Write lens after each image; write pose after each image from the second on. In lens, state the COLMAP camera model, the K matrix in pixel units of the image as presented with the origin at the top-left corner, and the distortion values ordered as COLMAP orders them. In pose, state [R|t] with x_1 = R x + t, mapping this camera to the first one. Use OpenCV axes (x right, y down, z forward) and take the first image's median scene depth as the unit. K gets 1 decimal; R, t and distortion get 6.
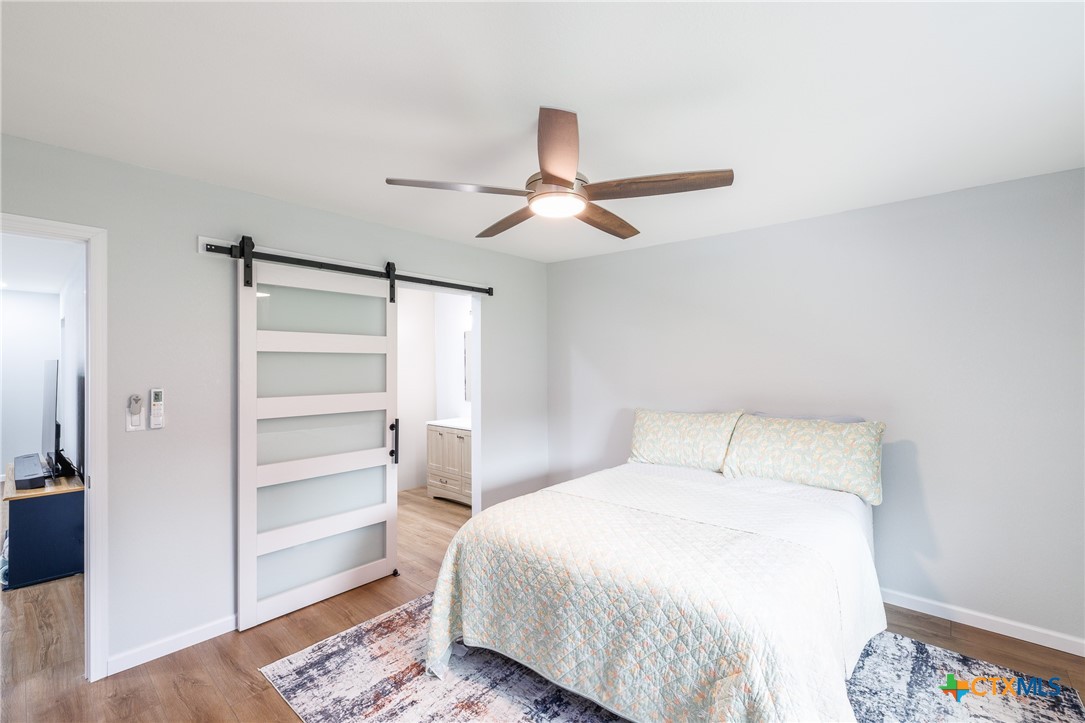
lens RADIAL K [[467.3, 0, 542.6], [0, 467.3, 367.4], [0, 0, 1]] dist [0.005089, -0.001634]
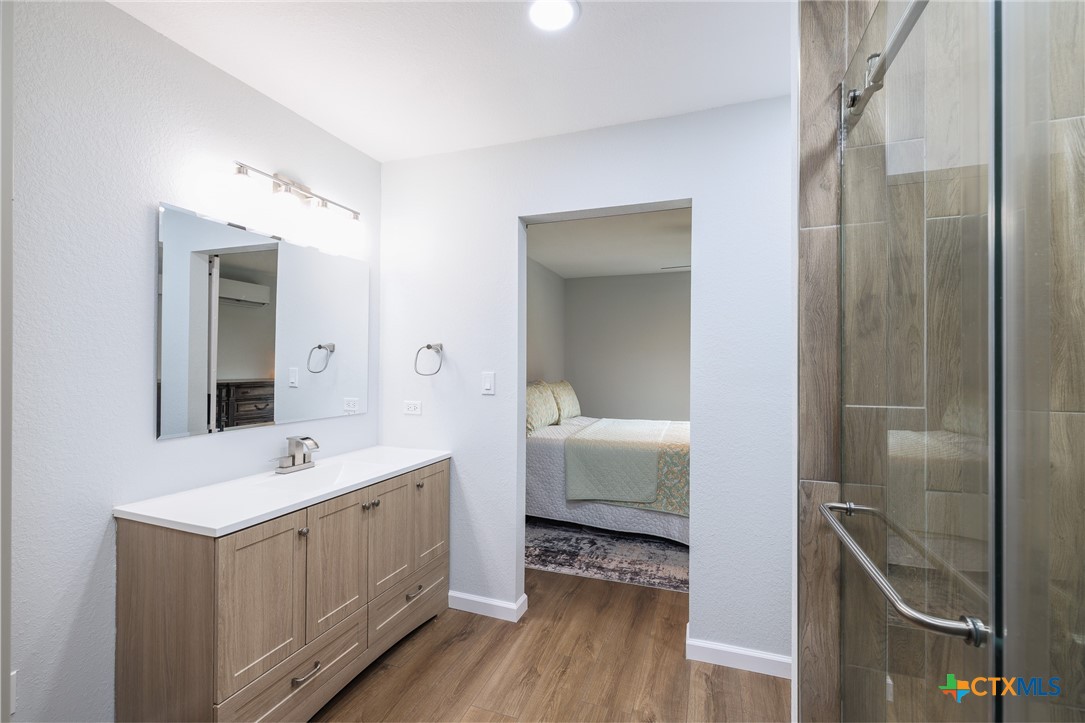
lens RADIAL K [[467.3, 0, 541.7], [0, 467.3, 362.1], [0, 0, 1]] dist [0.005089, -0.001634]
pose [[-0.360438, 0.008917, 0.932741, -1.498120], [0.005557, 0.999957, -0.007413, 0.071191], [-0.932767, 0.002511, -0.360472, 2.485789]]
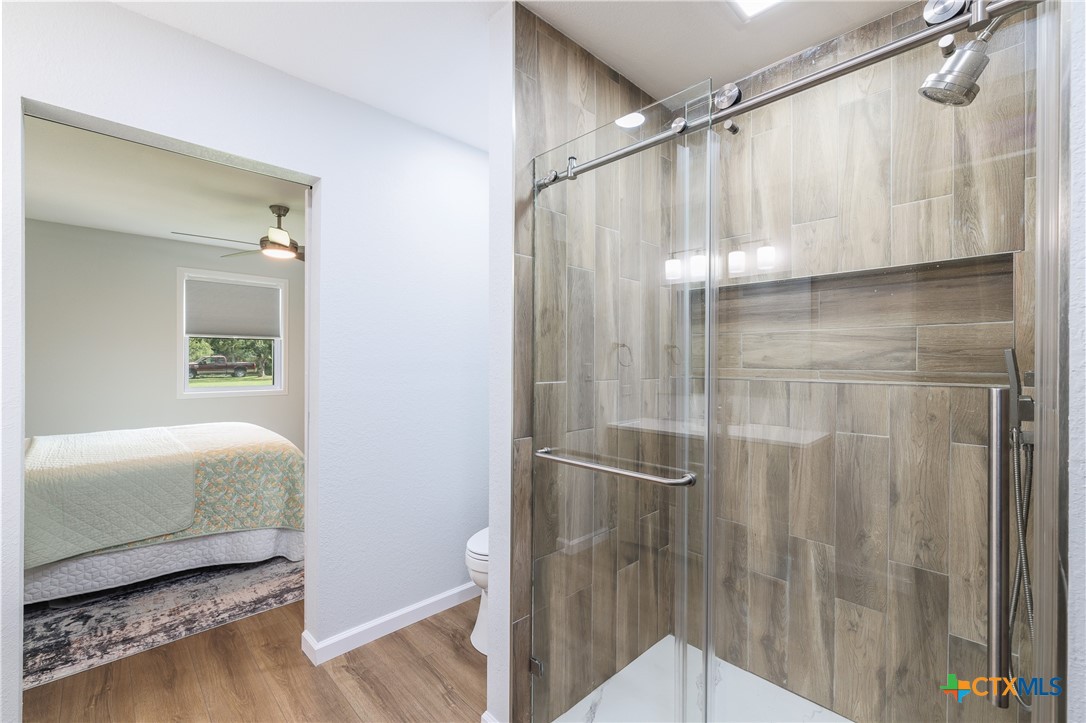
lens RADIAL K [[467.7, 0, 544.1], [0, 467.7, 360.6], [0, 0, 1]] dist [0.005089, -0.001634]
pose [[-0.996034, -0.001068, 0.088965, -1.187627], [-0.000292, 0.999962, 0.008732, 0.075308], [-0.088971, 0.008671, -0.995996, 2.755752]]
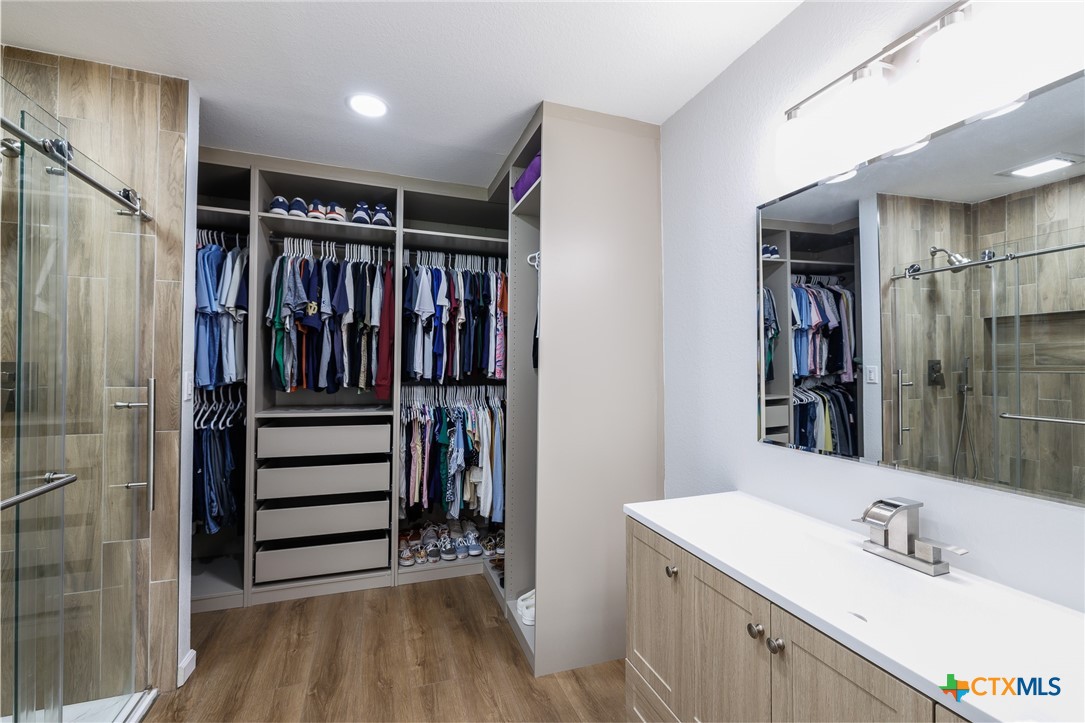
lens RADIAL K [[467.3, 0, 546.3], [0, 467.3, 356.2], [0, 0, 1]] dist [0.005089, -0.001634]
pose [[0.882522, 0.002006, -0.470268, -0.404971], [-0.011667, 0.999776, -0.017632, 0.066079], [0.470127, 0.021047, 0.882348, 1.887896]]
